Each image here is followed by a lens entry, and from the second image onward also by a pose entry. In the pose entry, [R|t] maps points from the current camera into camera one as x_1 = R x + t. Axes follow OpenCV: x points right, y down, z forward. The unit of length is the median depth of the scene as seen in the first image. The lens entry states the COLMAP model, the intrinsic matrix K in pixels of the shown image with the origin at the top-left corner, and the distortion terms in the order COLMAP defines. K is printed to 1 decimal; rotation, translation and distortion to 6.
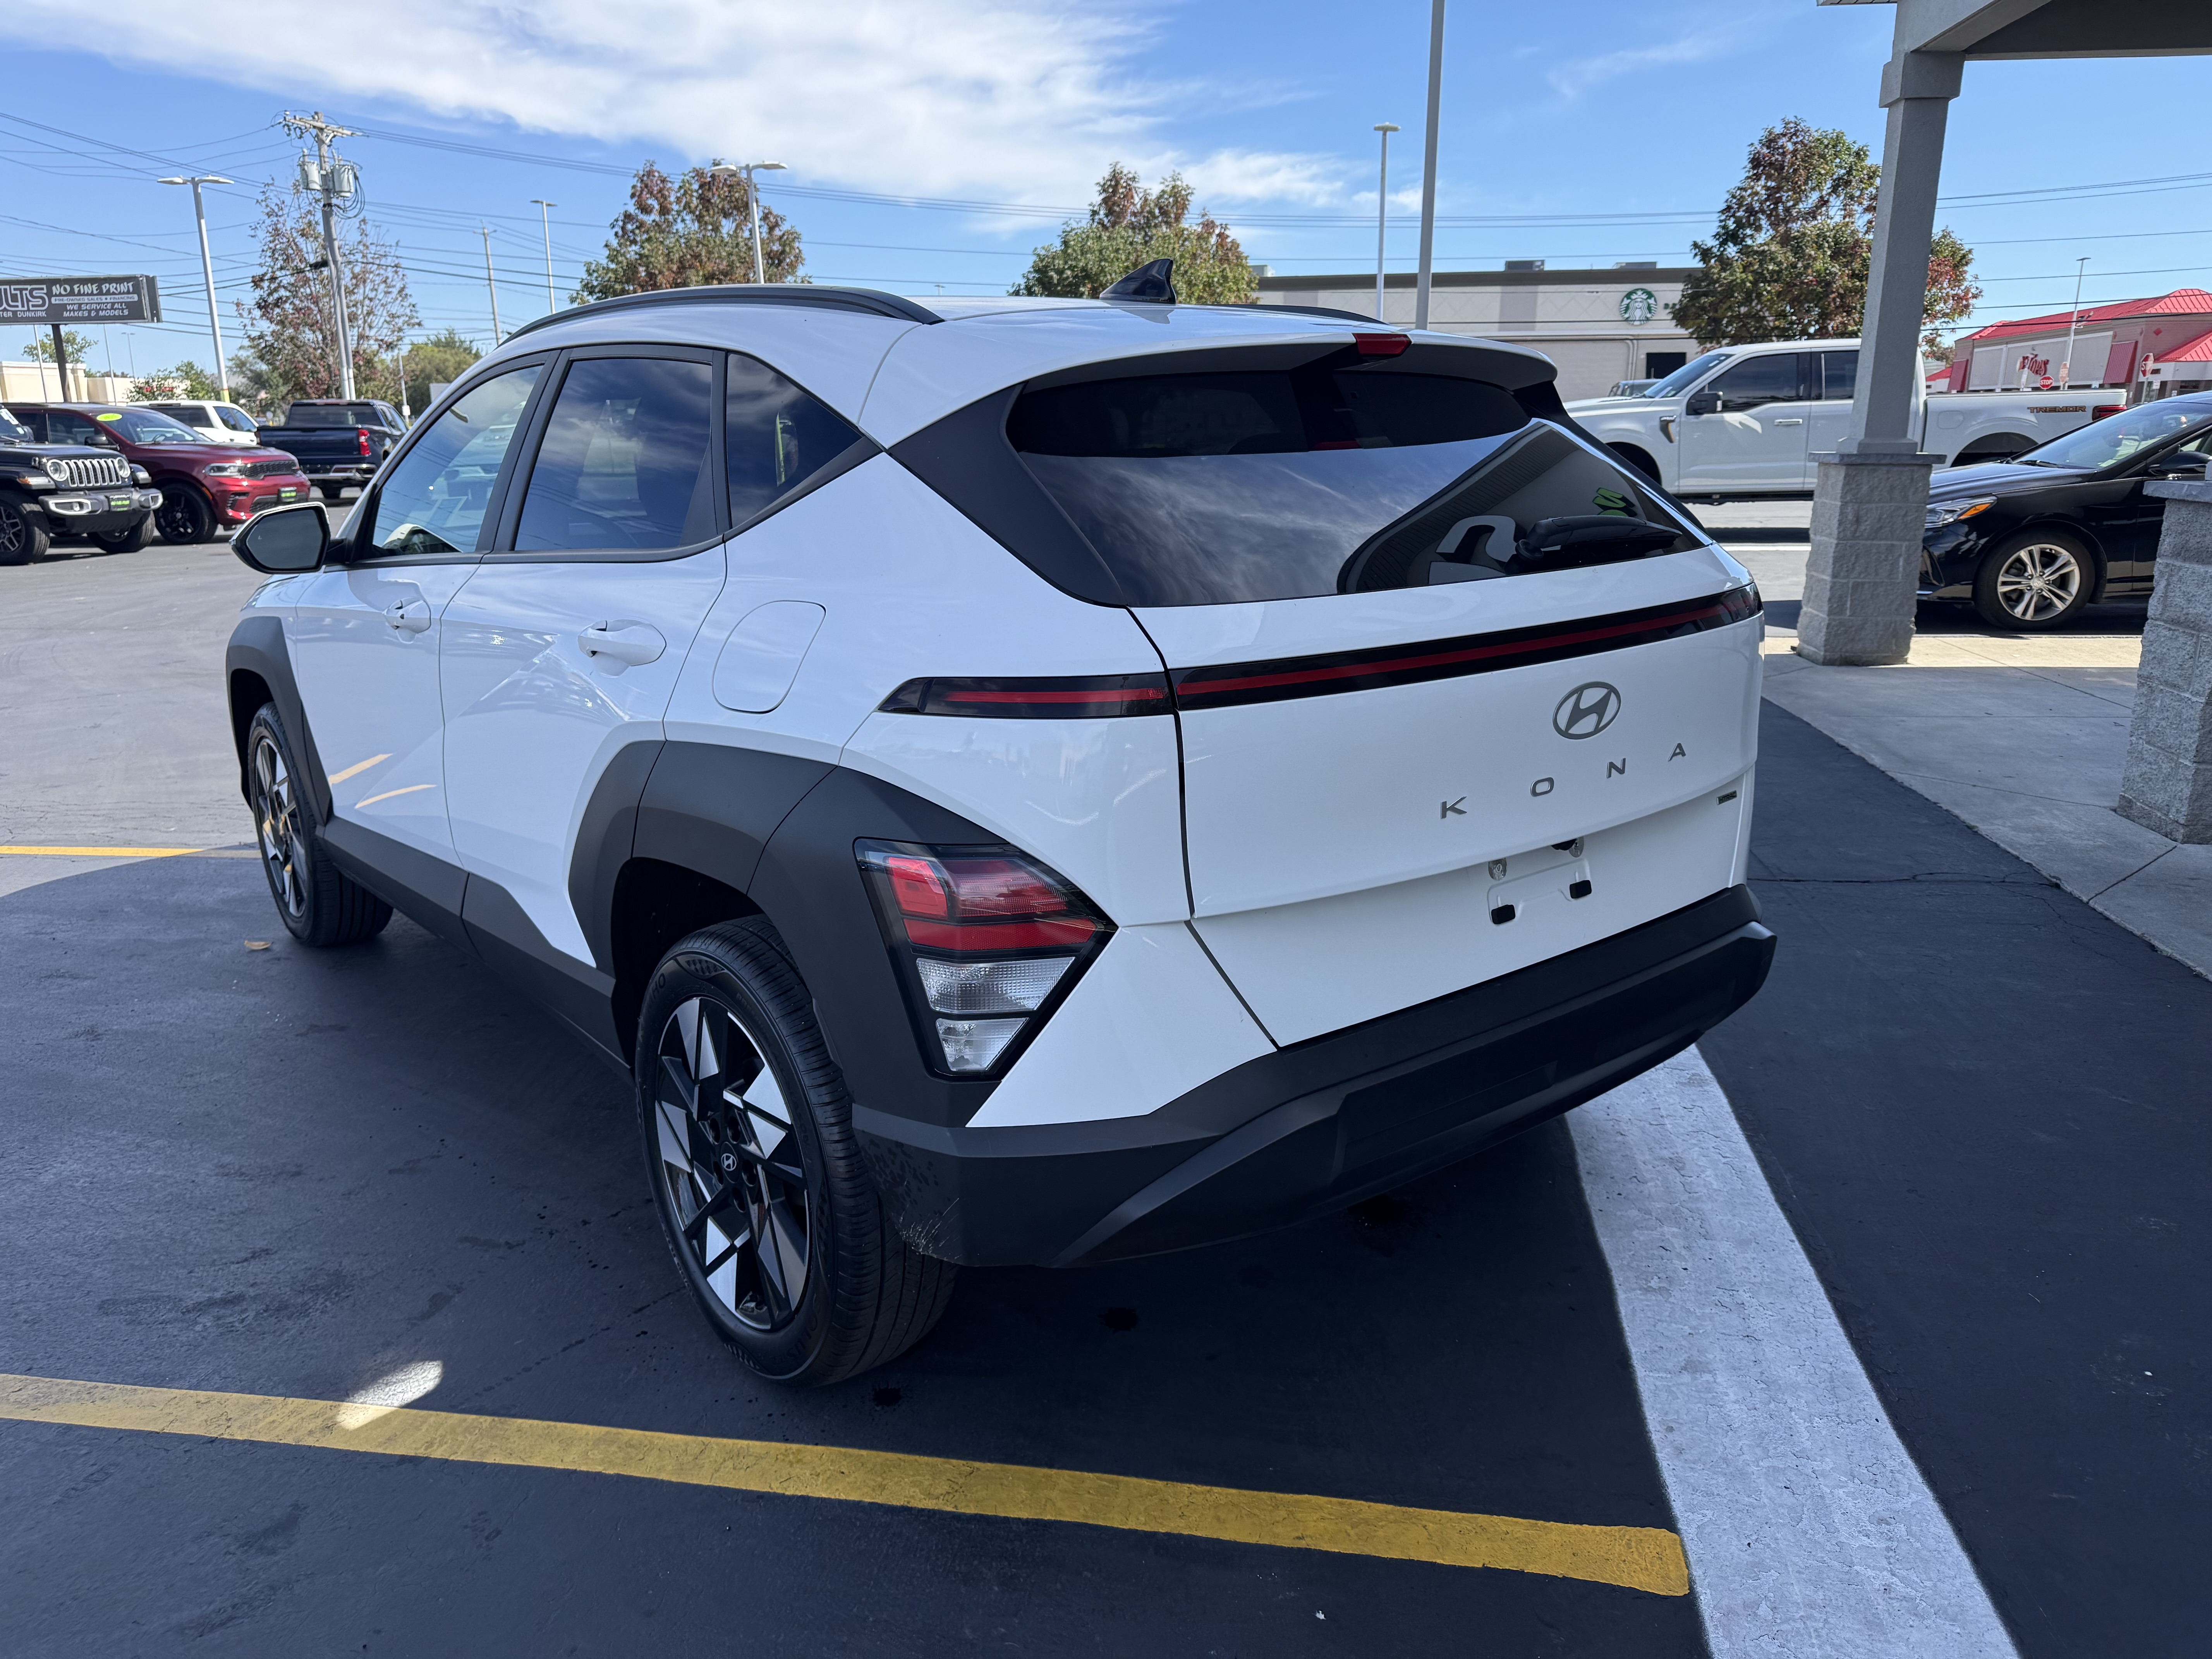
lens RADIAL K [[1562.7, 0, 1090.4], [0, 1562.7, 844.4], [0, 0, 1]] dist [0.014419, -0.017995]
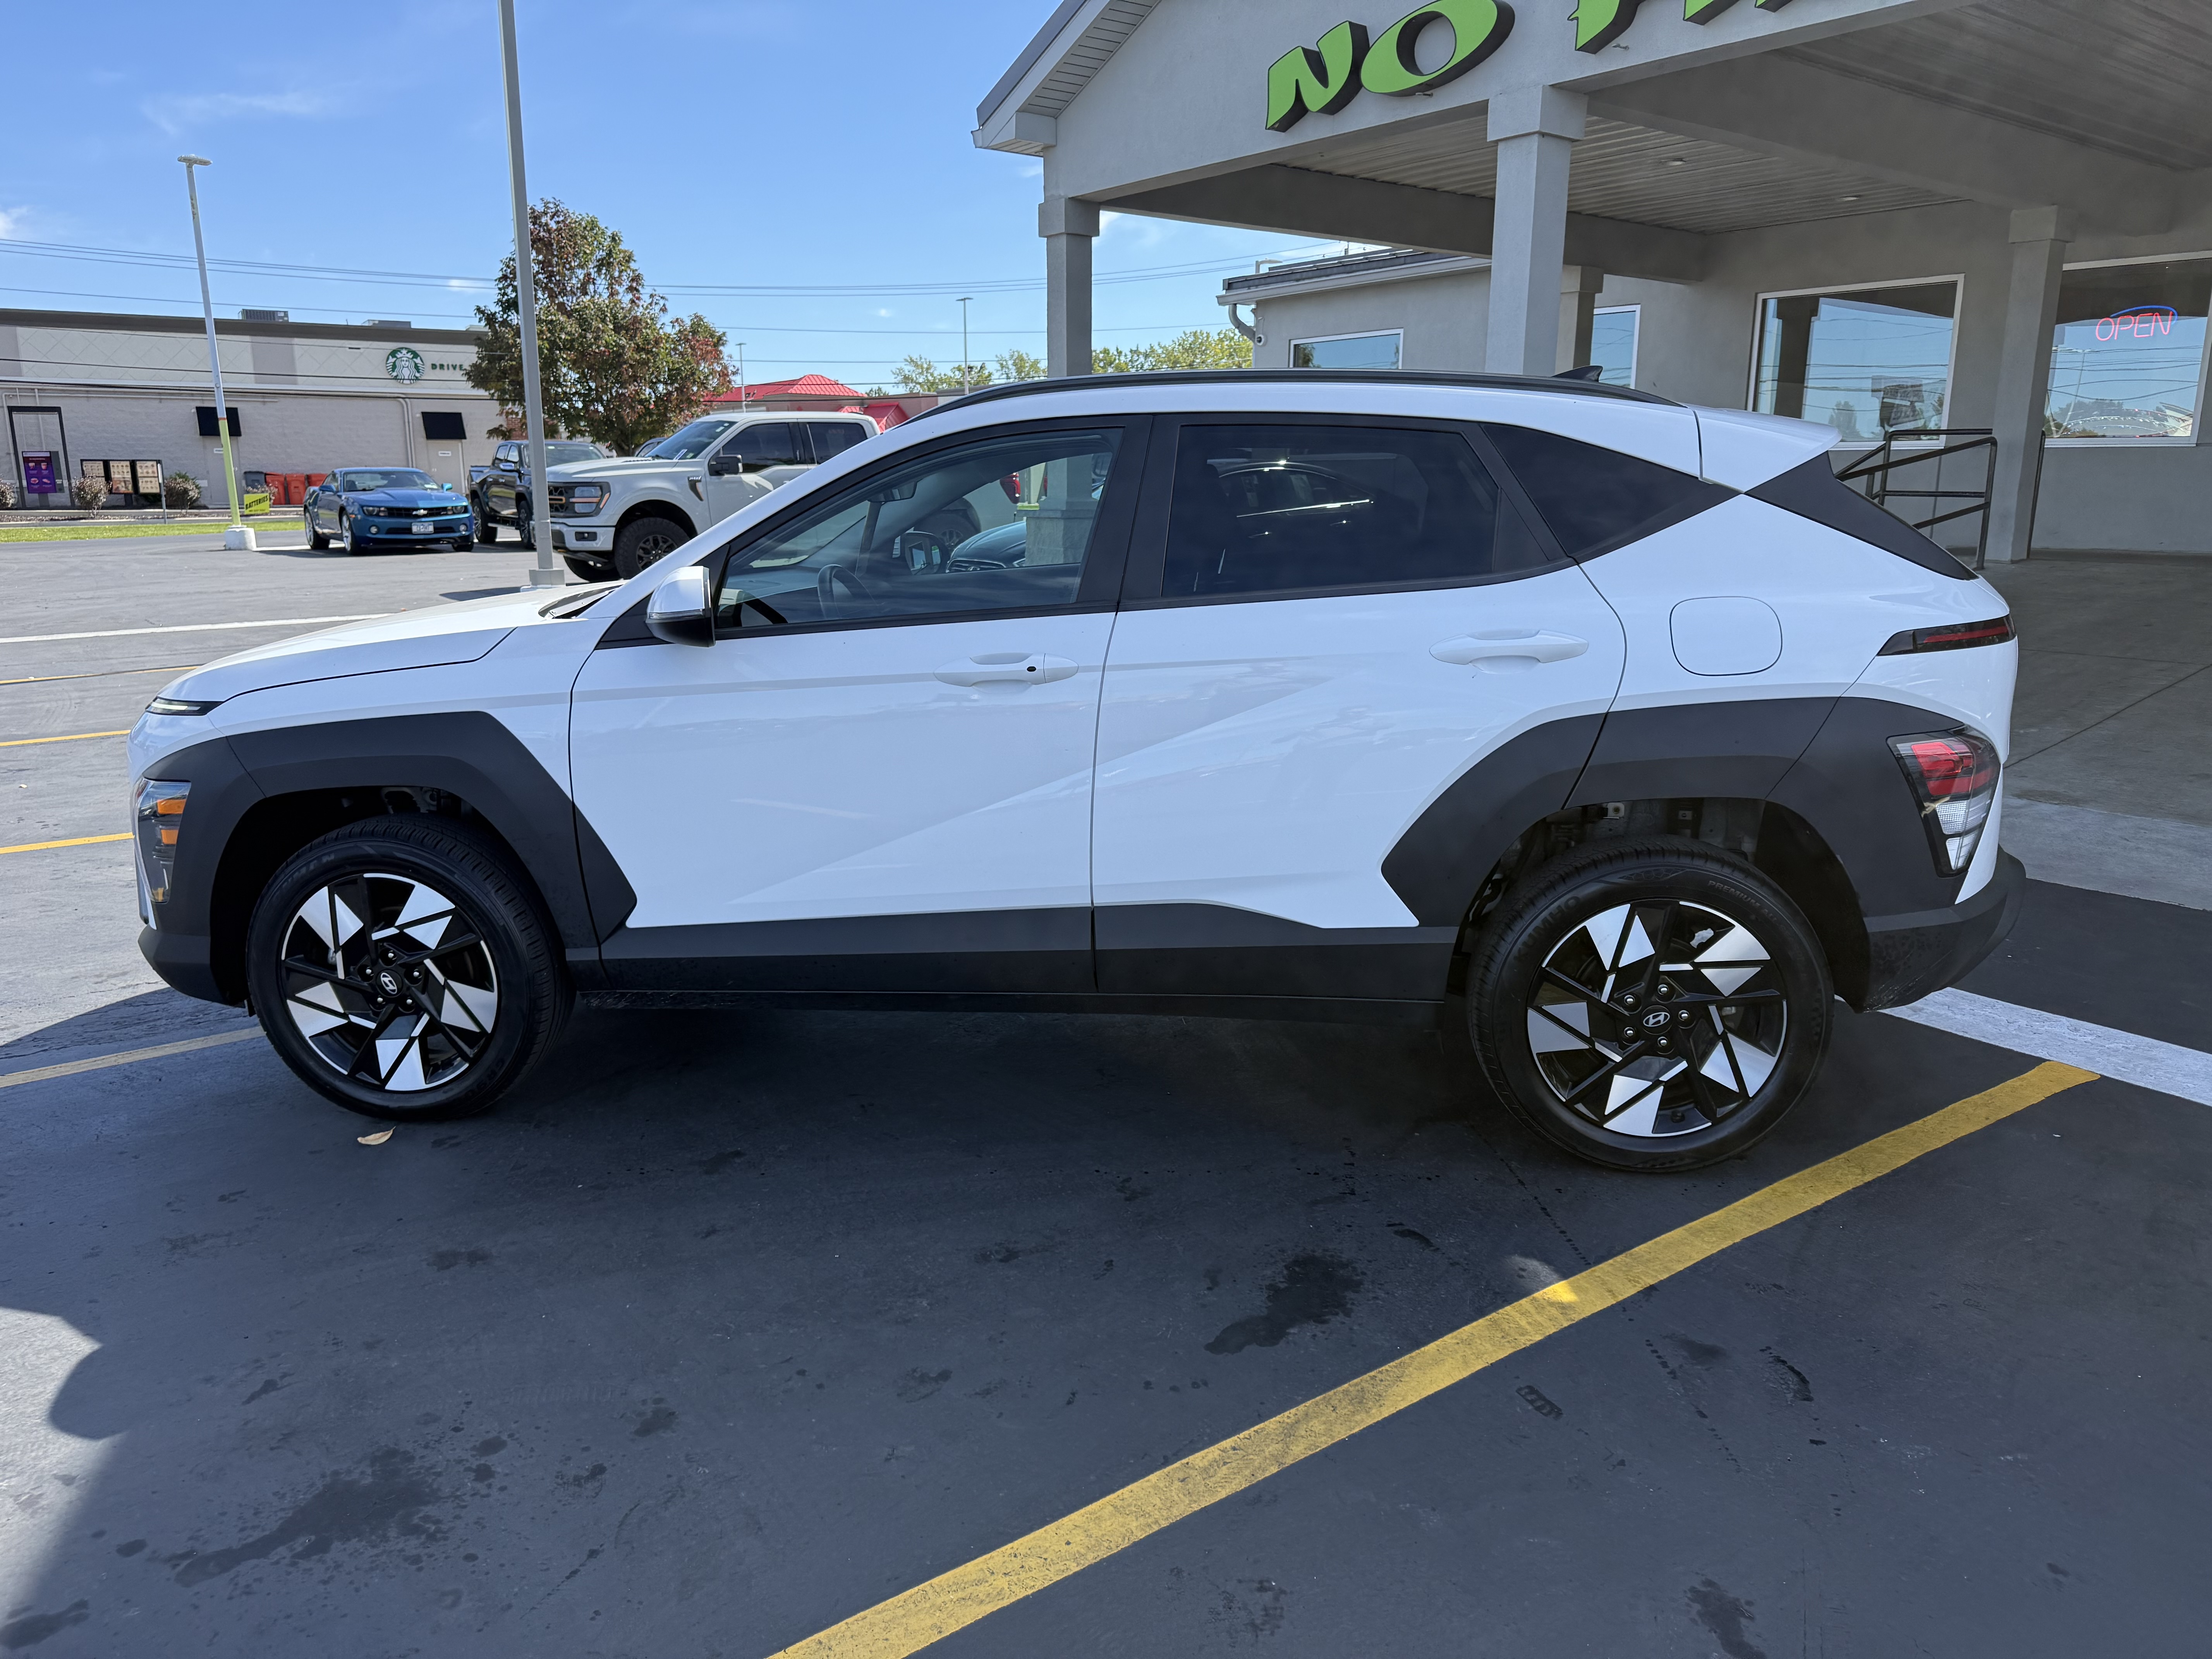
lens RADIAL K [[1562.7, 0, 1092.1], [0, 1562.7, 837.3], [0, 0, 1]] dist [0.014419, -0.017995]
pose [[0.713977, -0.153824, 0.683063, -0.401744], [0.180950, 0.982964, 0.032222, -0.022814], [-0.676383, 0.100594, 0.729649, 0.088542]]
